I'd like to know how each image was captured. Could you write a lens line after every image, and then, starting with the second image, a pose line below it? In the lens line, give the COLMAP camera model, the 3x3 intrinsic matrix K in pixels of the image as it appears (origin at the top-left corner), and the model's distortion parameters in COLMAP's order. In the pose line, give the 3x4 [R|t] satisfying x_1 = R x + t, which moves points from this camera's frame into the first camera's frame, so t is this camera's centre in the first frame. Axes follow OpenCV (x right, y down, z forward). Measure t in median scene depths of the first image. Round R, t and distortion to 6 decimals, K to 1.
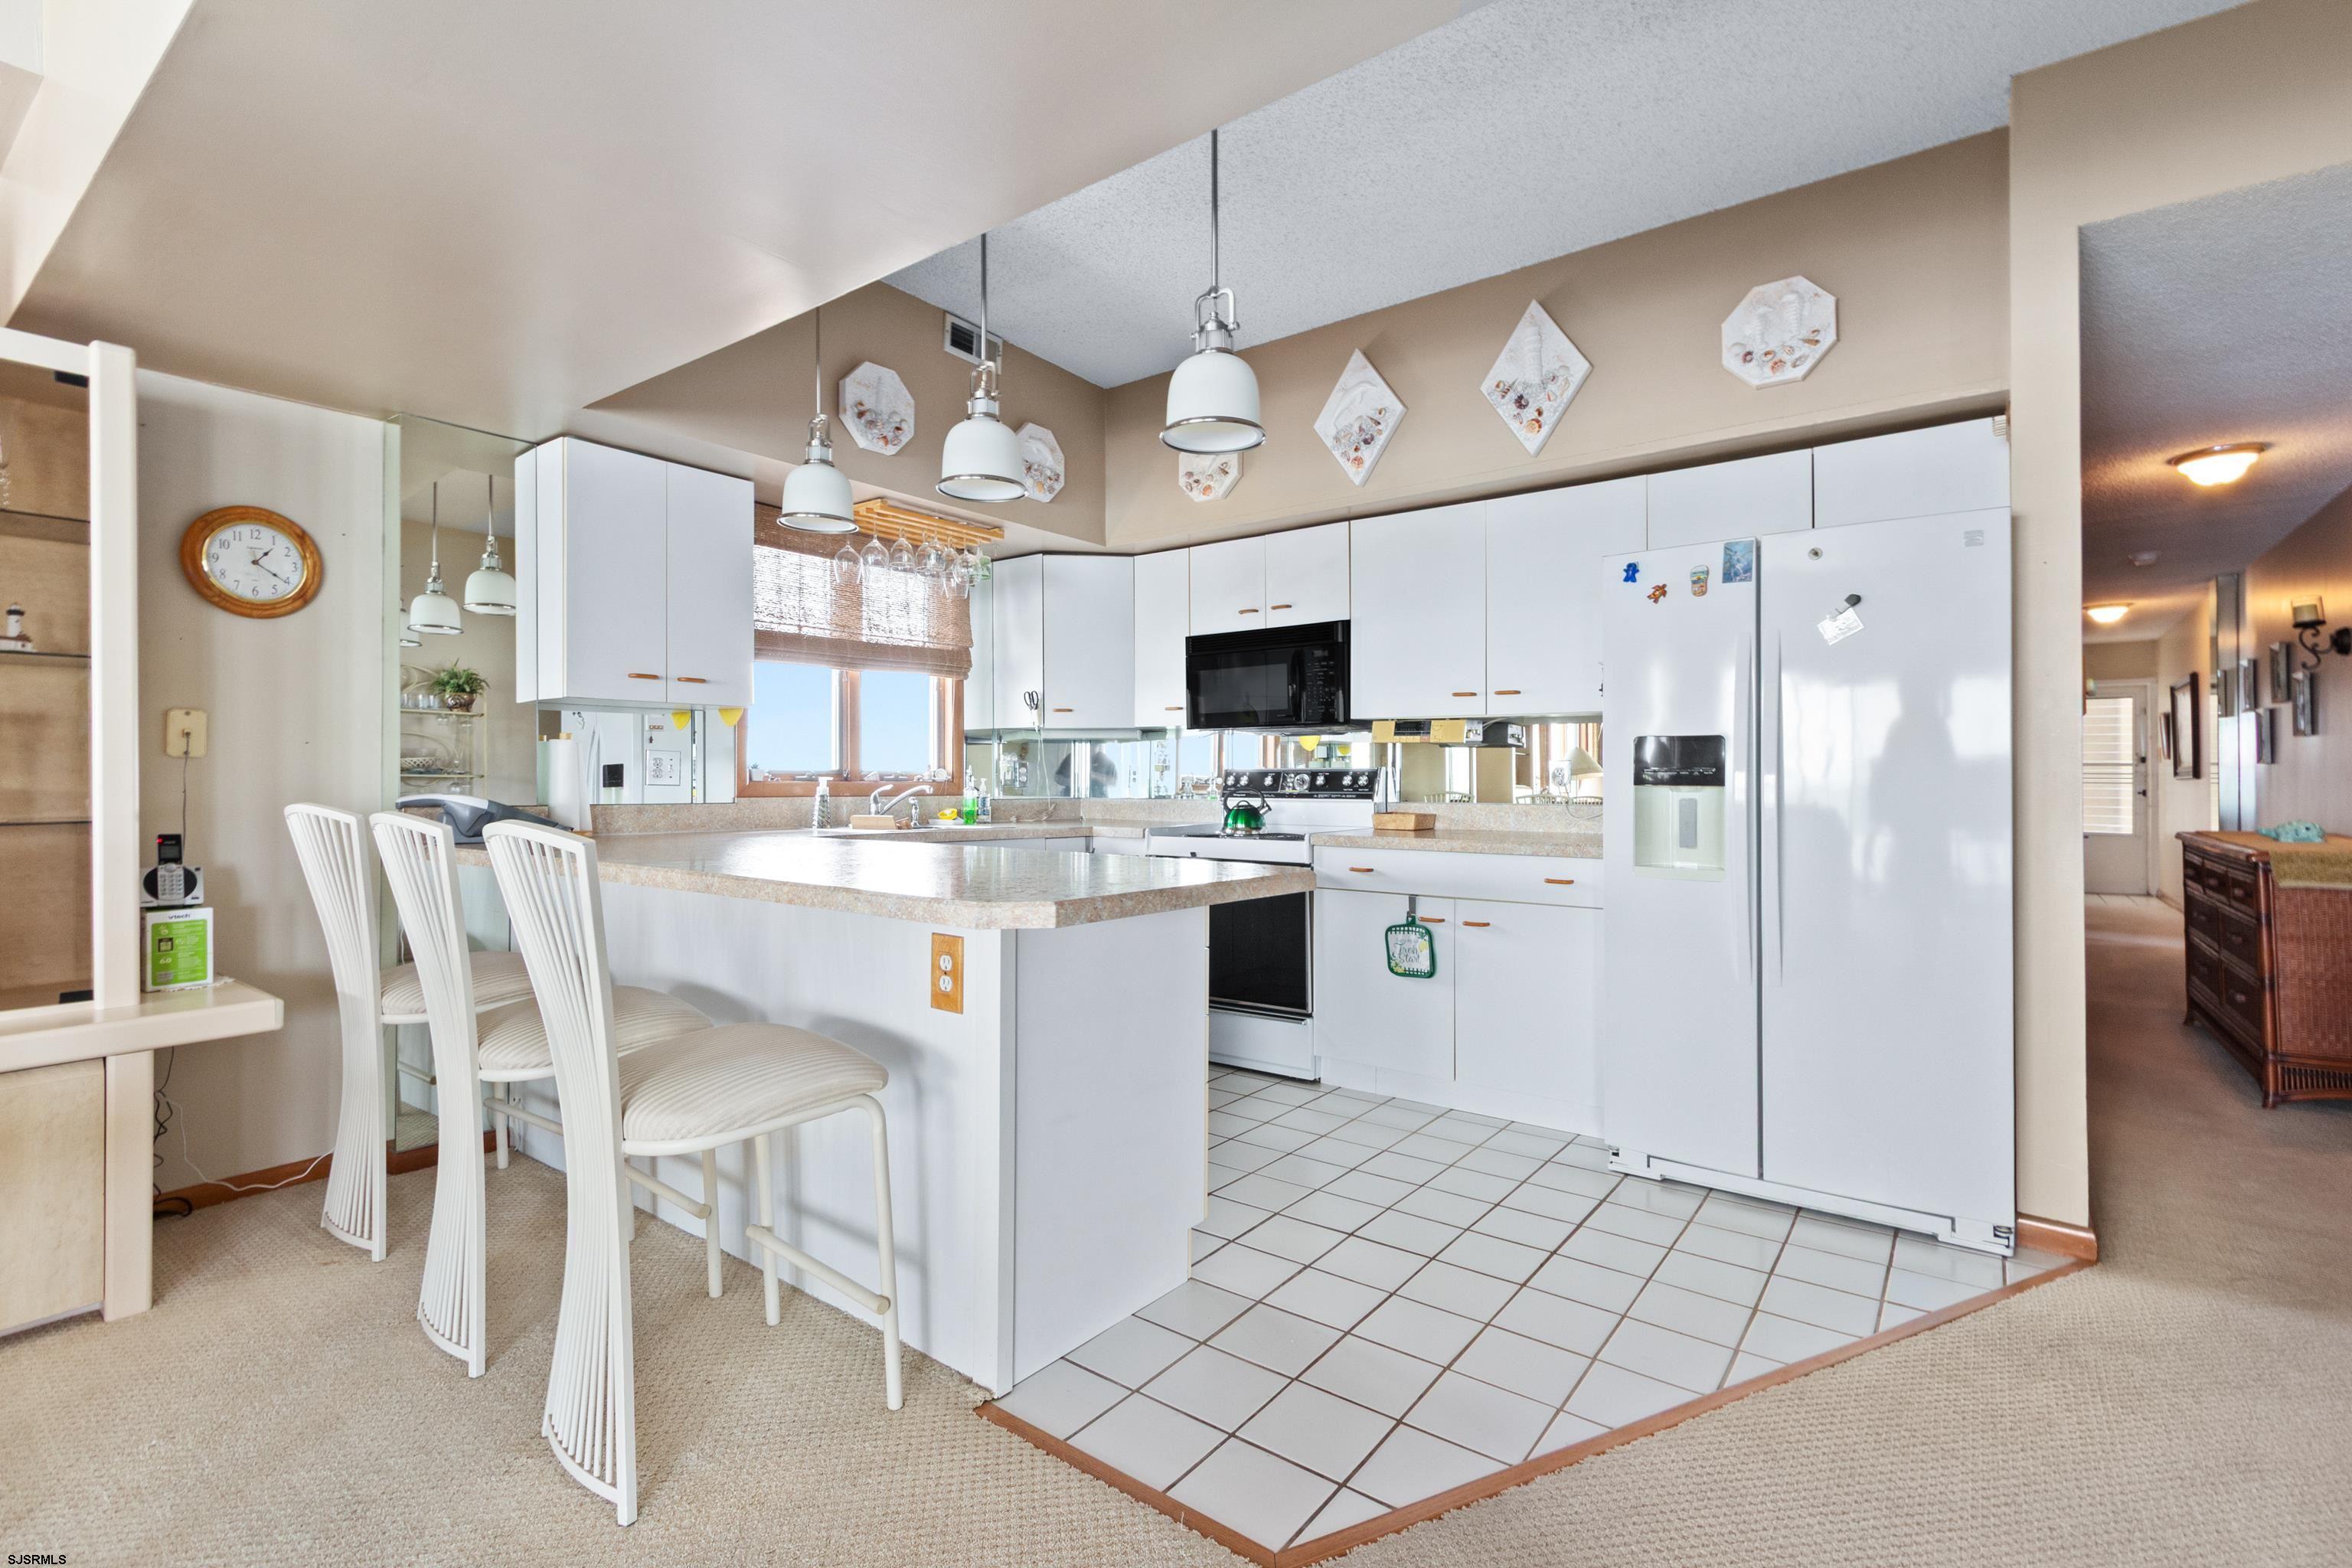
lens RADIAL K [[1060.7, 0, 1176.0], [0, 1060.7, 784.0], [0, 0, 1]] dist [0.010924, -0.009755]
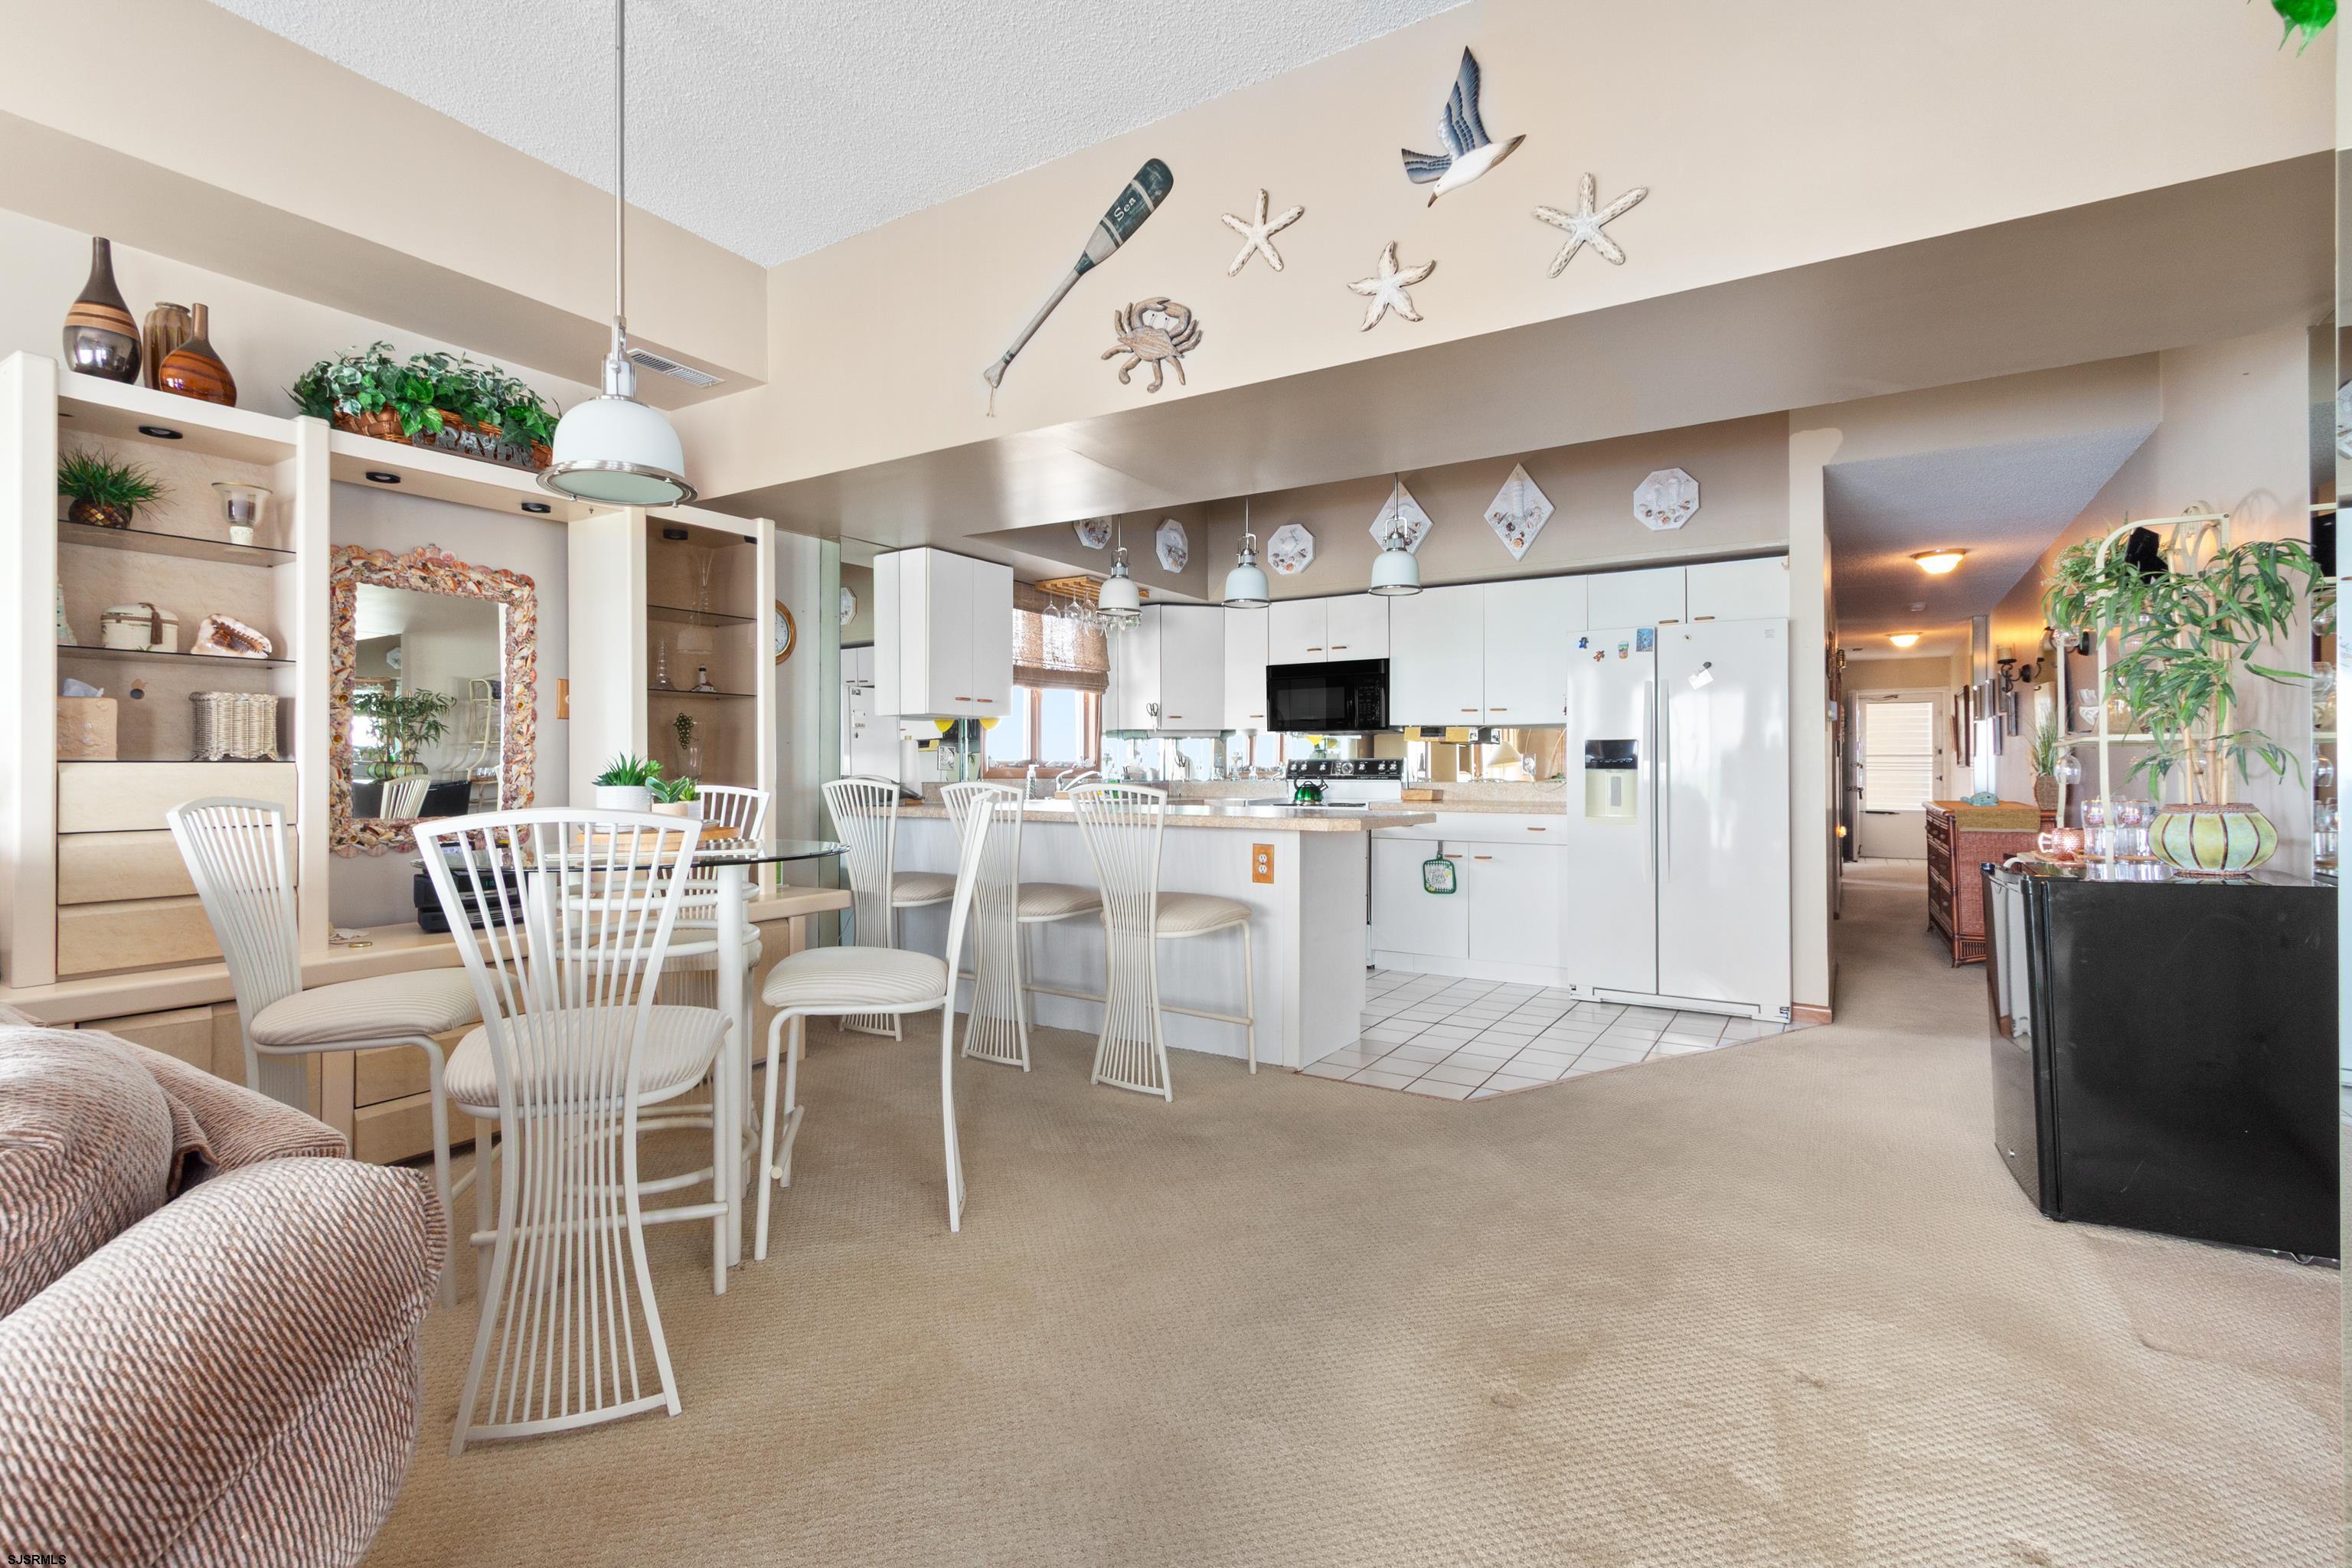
lens RADIAL K [[1080.4, 0, 1162.8], [0, 1080.4, 774.7], [0, 0, 1]] dist [-0.004118, -0.001108]
pose [[0.996407, -0.000915, 0.084684, -0.286145], [0.000841, 0.999999, 0.000901, 0.006252], [-0.084685, -0.000826, 0.996407, -0.486979]]
